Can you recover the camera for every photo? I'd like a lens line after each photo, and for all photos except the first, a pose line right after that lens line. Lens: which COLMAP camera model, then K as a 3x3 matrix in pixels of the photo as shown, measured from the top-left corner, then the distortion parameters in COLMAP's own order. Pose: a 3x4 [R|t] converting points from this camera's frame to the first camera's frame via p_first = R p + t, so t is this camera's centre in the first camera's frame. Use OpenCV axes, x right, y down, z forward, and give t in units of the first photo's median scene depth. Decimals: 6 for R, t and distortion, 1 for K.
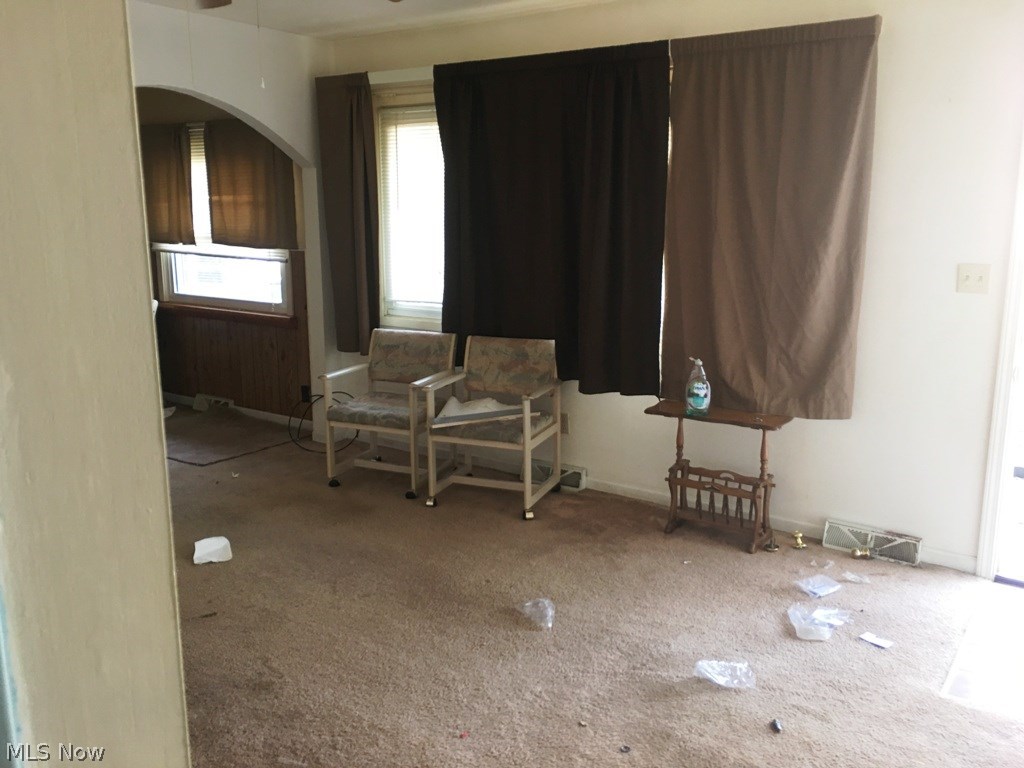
lens RADIAL K [[817.4, 0, 509.8], [0, 817.4, 365.5], [0, 0, 1]] dist [0.074161, -0.093586]
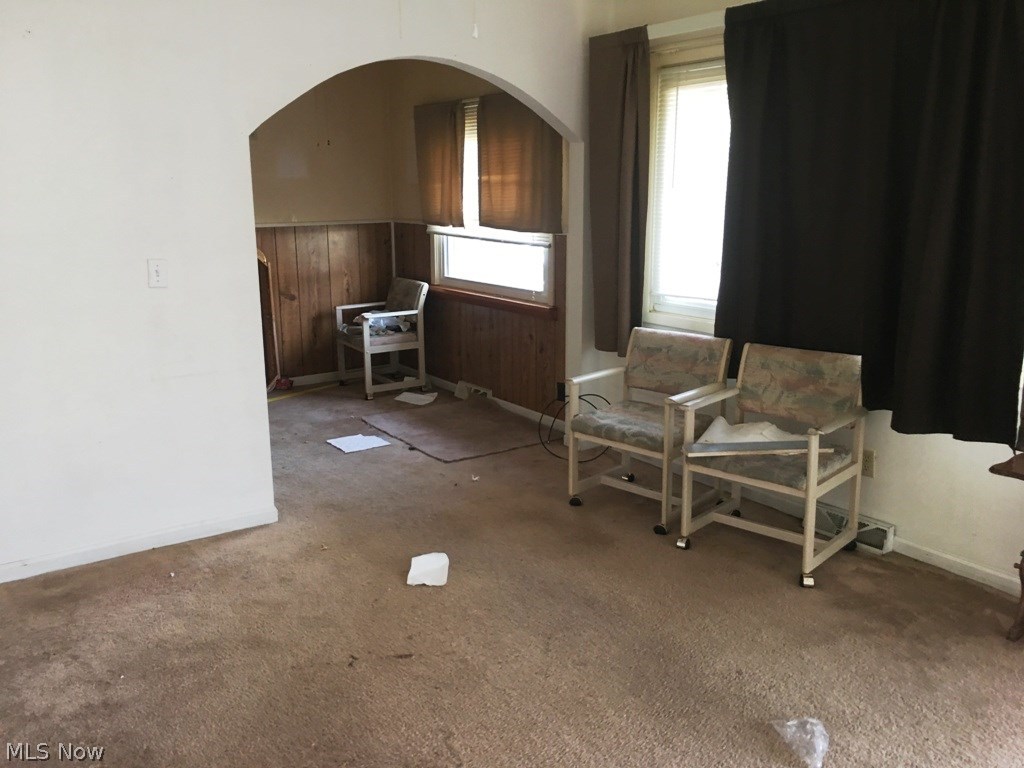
lens RADIAL K [[817.4, 0, 509.8], [0, 817.4, 365.5], [0, 0, 1]] dist [0.074161, -0.093586]
pose [[0.934459, 0.069356, -0.349251, 0.016970], [-0.060176, 0.997499, 0.037080, -0.030400], [0.350949, -0.013633, 0.936295, 0.152970]]
